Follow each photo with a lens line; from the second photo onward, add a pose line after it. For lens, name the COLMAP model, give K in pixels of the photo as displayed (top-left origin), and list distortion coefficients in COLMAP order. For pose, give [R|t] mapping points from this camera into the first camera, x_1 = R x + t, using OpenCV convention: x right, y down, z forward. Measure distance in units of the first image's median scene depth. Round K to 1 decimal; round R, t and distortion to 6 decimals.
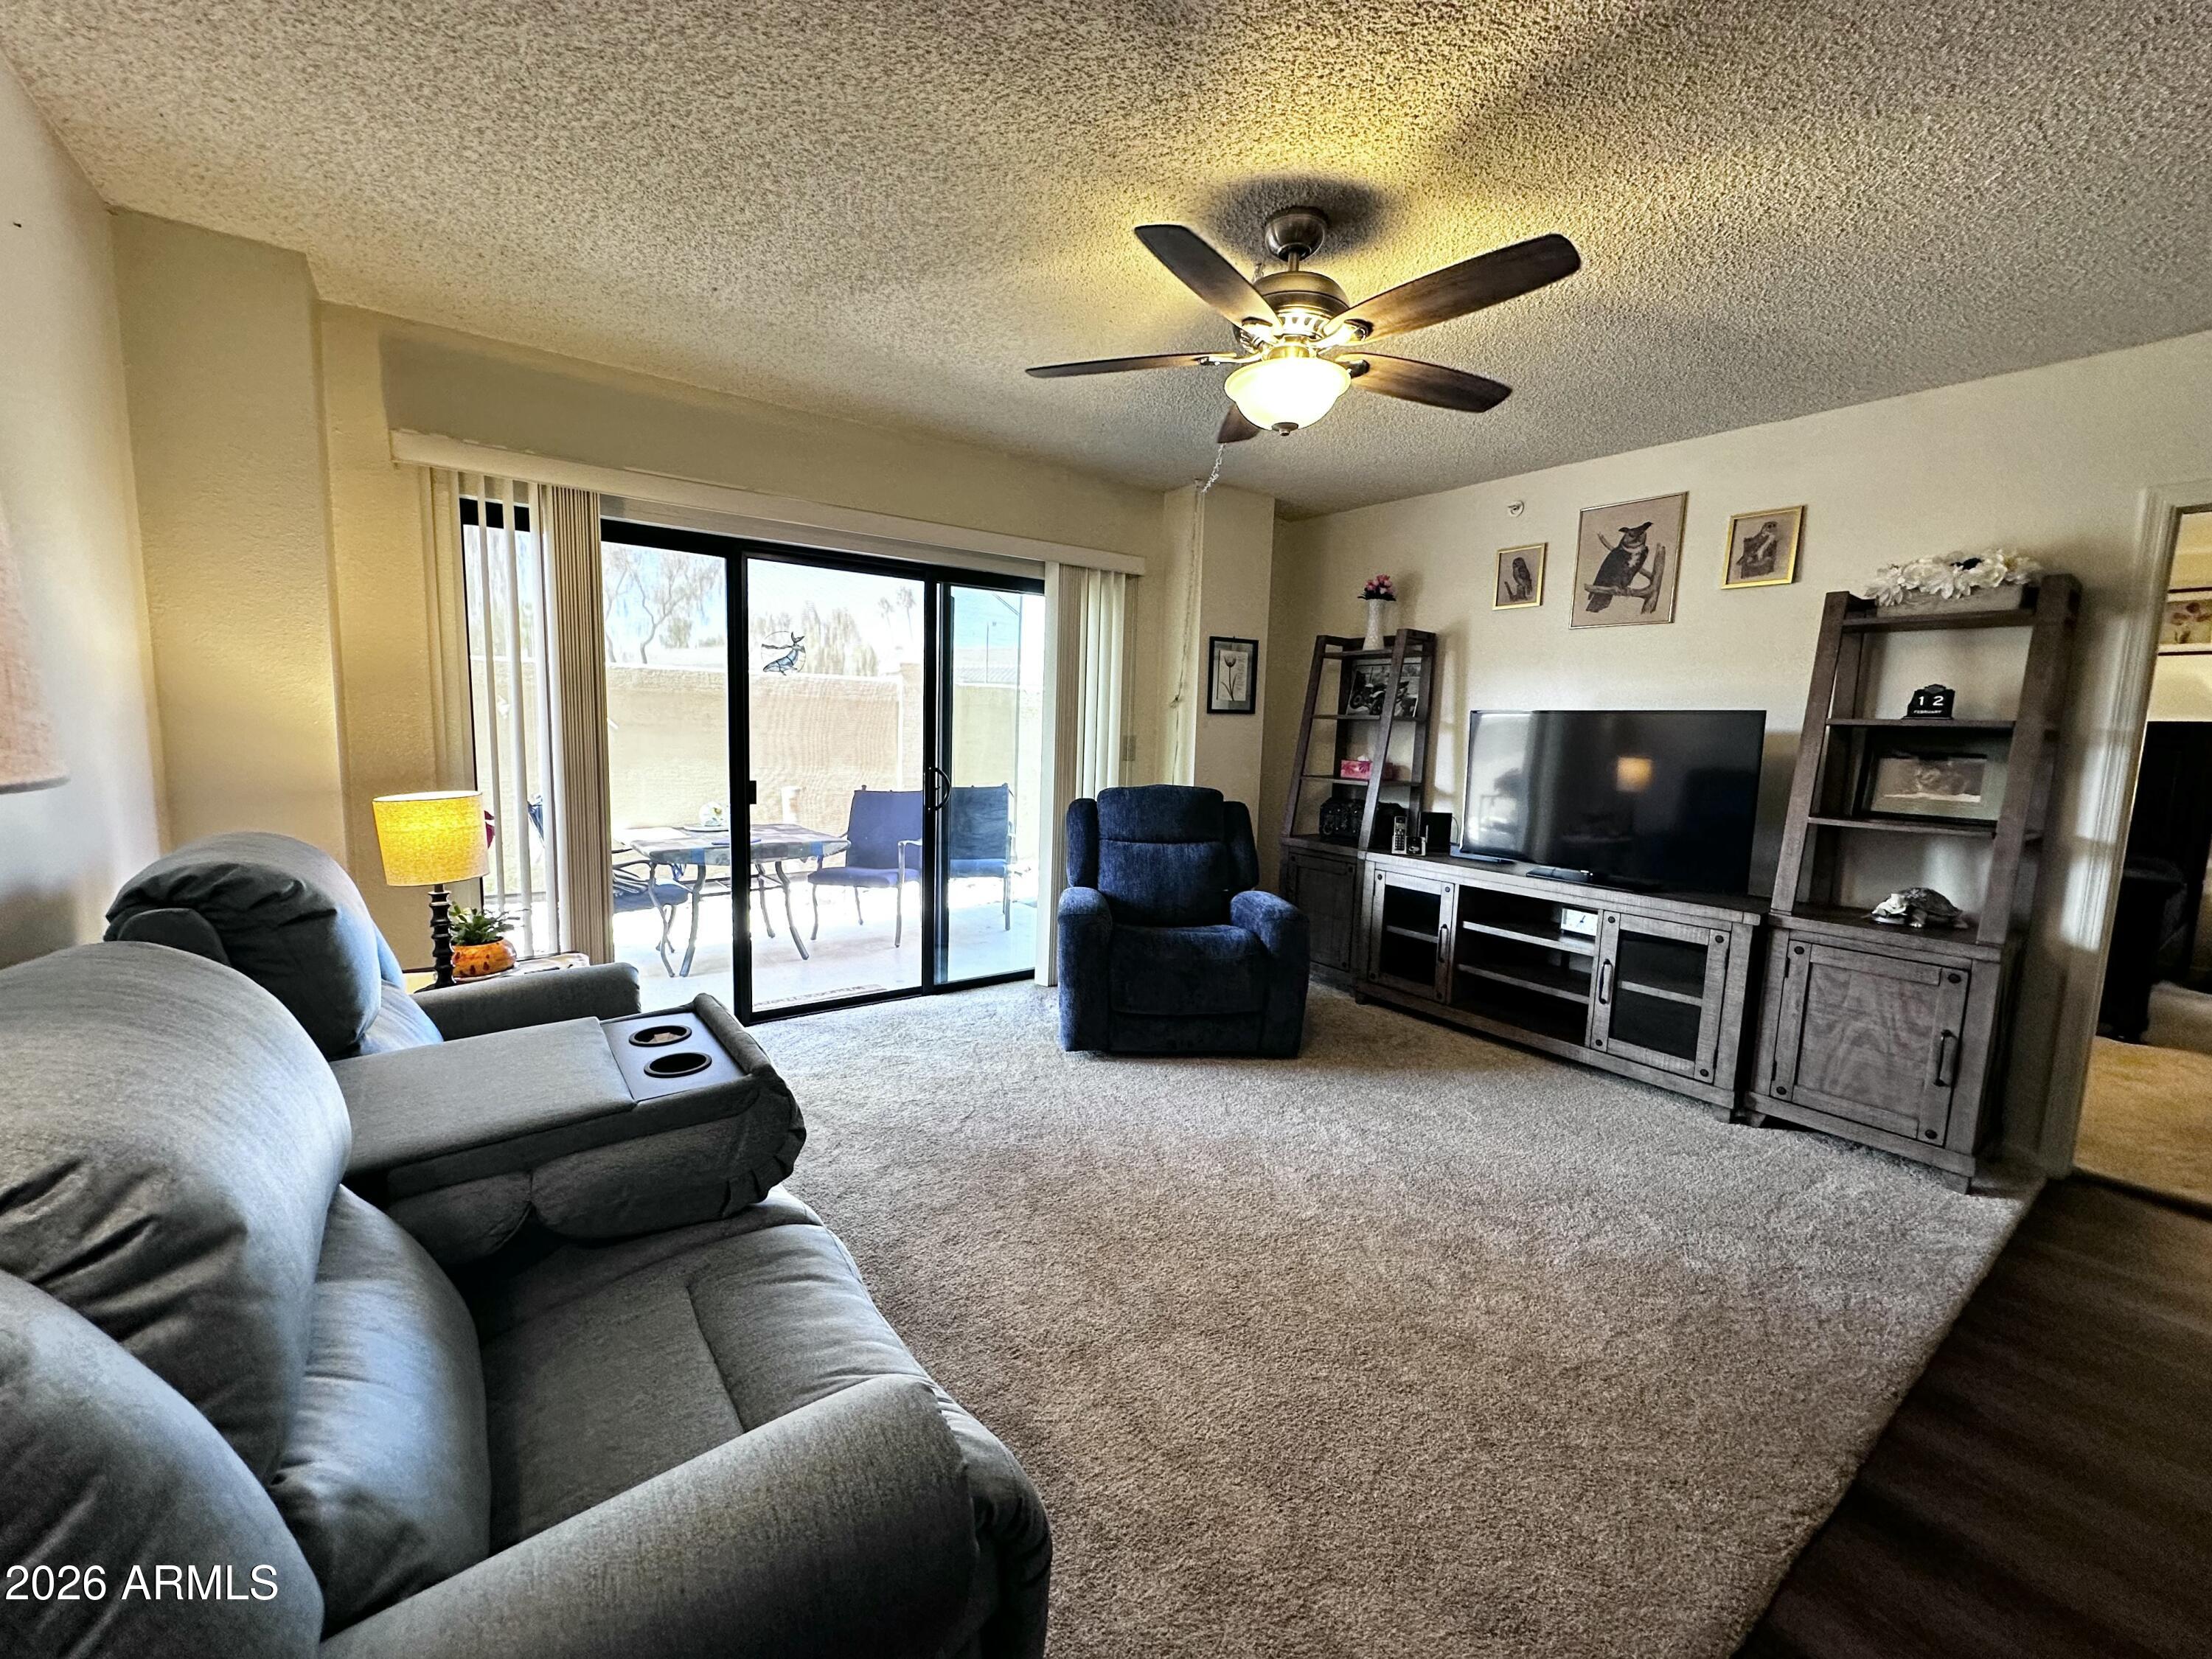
lens RADIAL K [[874.8, 0, 1096.1], [0, 874.8, 829.3], [0, 0, 1]] dist [-0.001973, -0.000106]
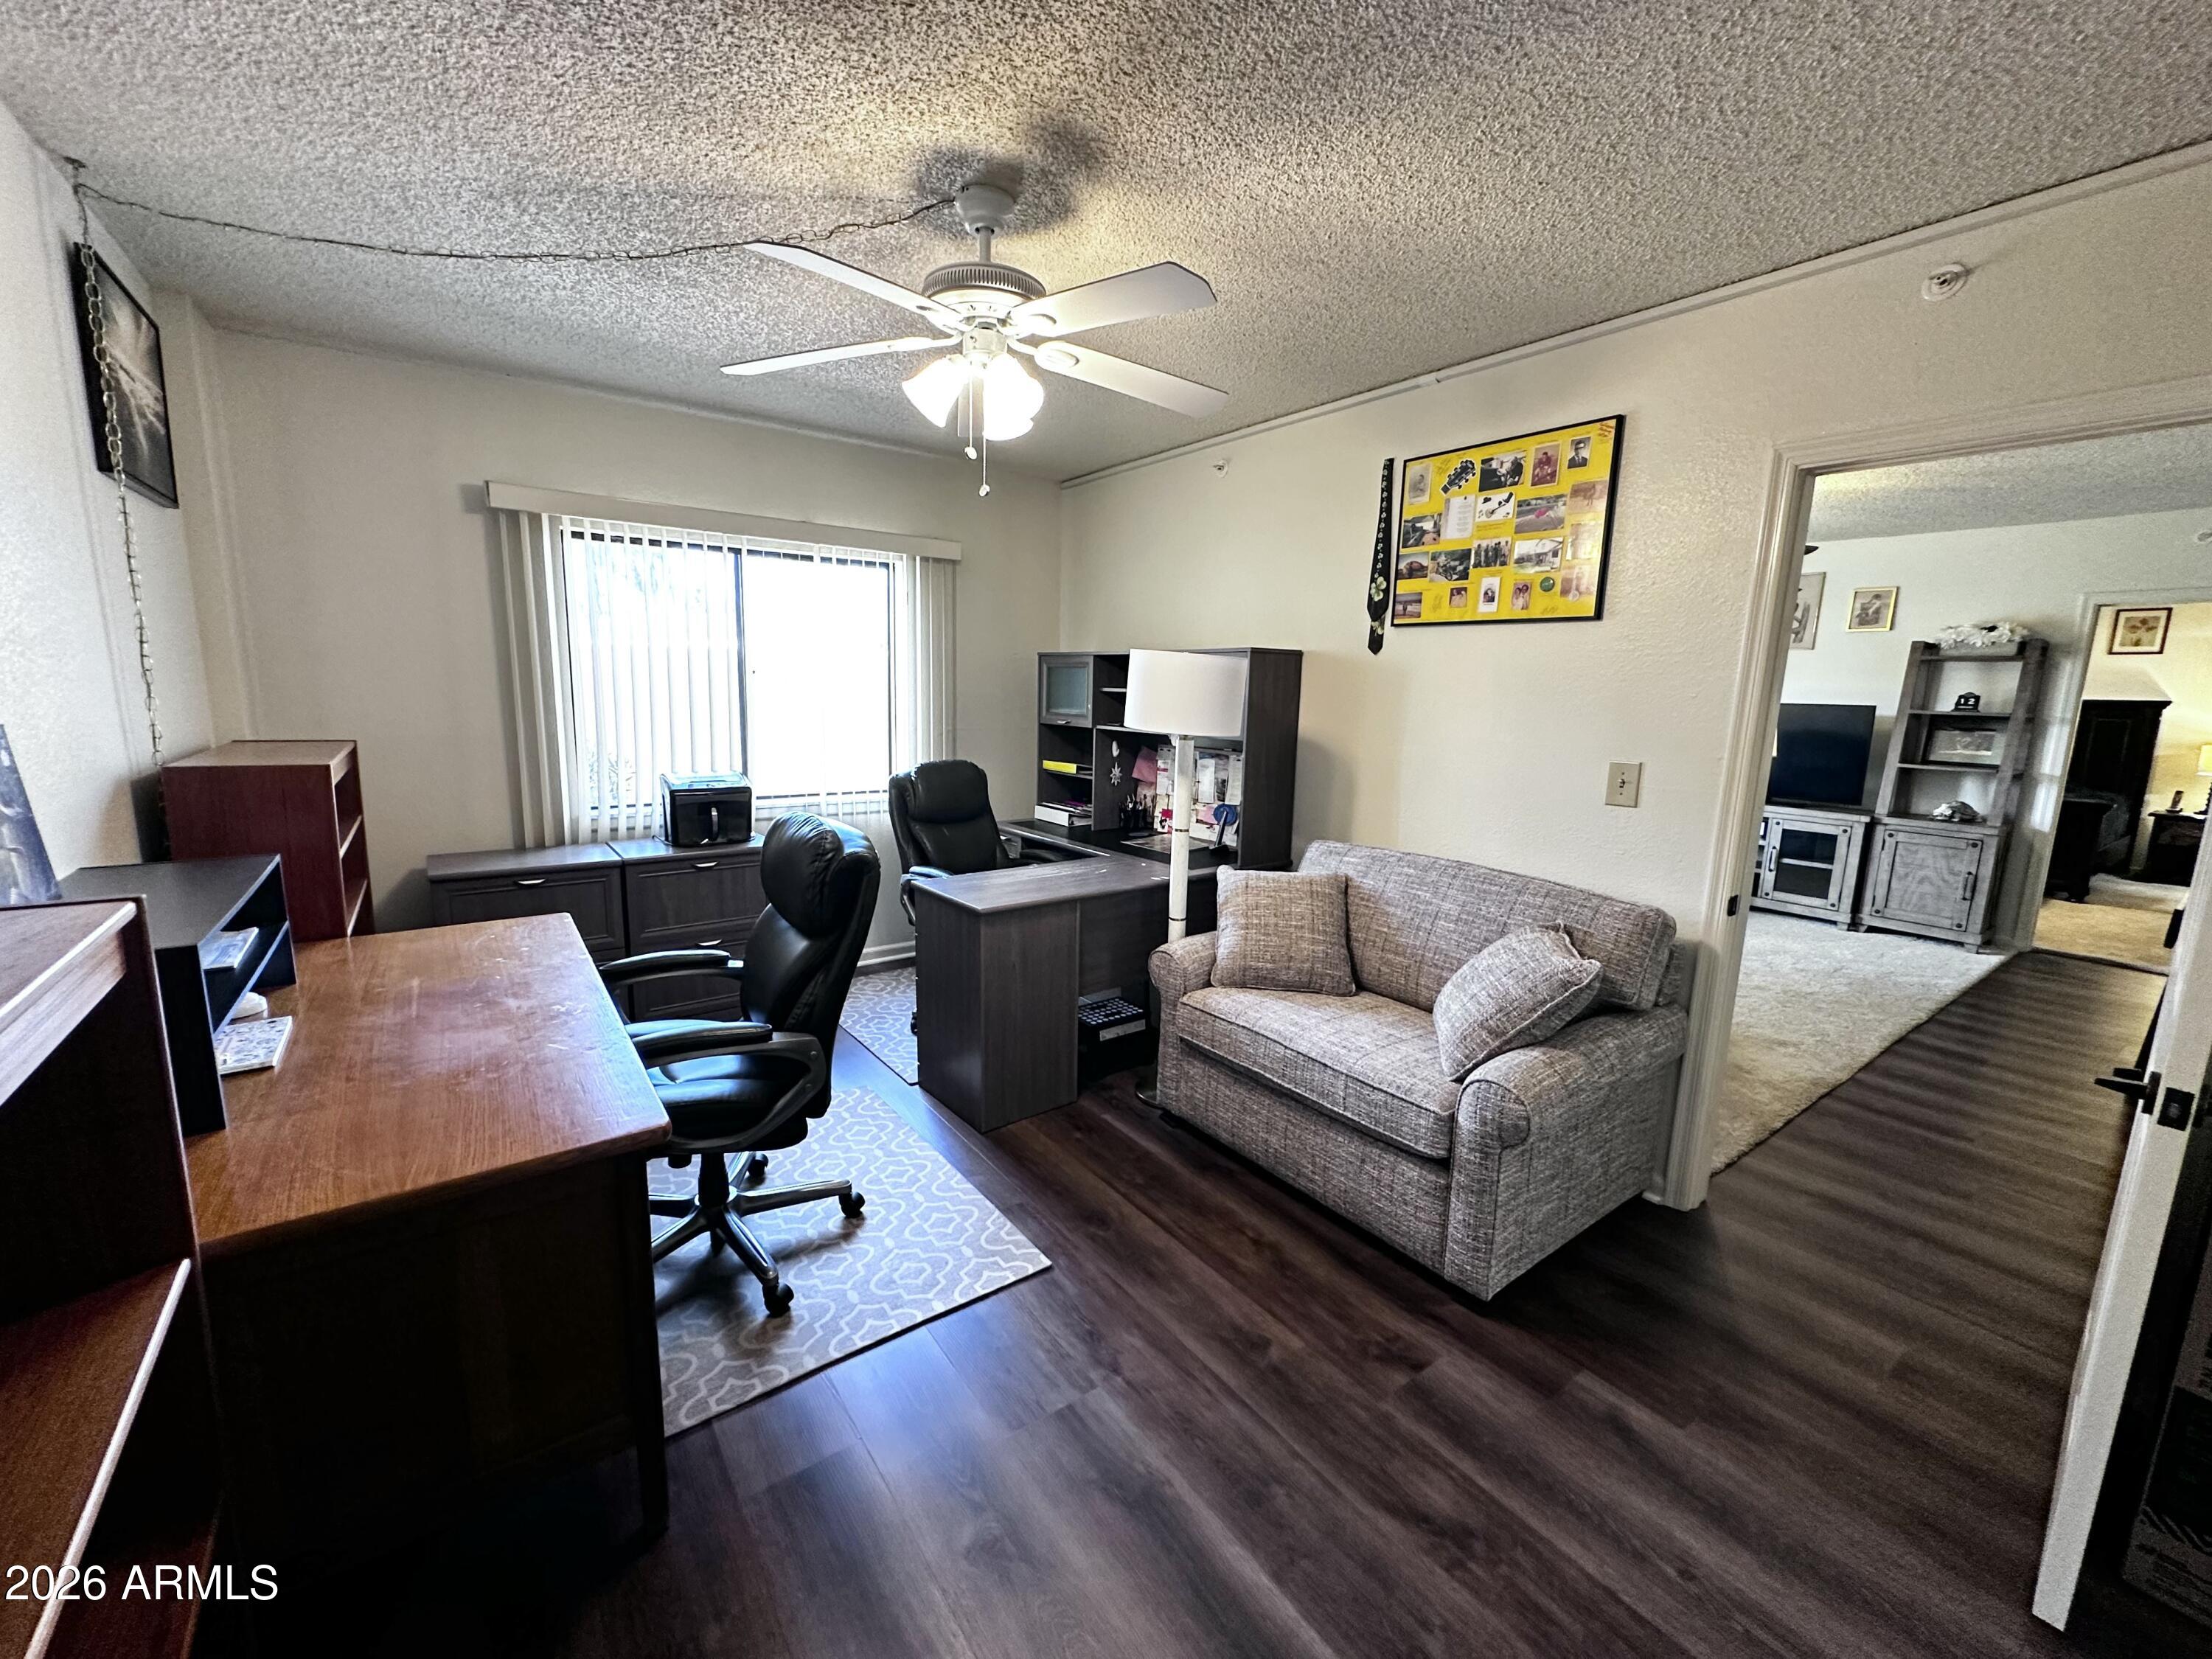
lens RADIAL K [[874.8, 0, 1101.8], [0, 874.8, 838.1], [0, 0, 1]] dist [-0.001973, -0.000106]
pose [[0.999988, -0.002386, 0.004357, -0.885935], [0.002188, 0.998998, 0.044712, 0.058116], [-0.004459, -0.044702, 0.998990, -0.853056]]
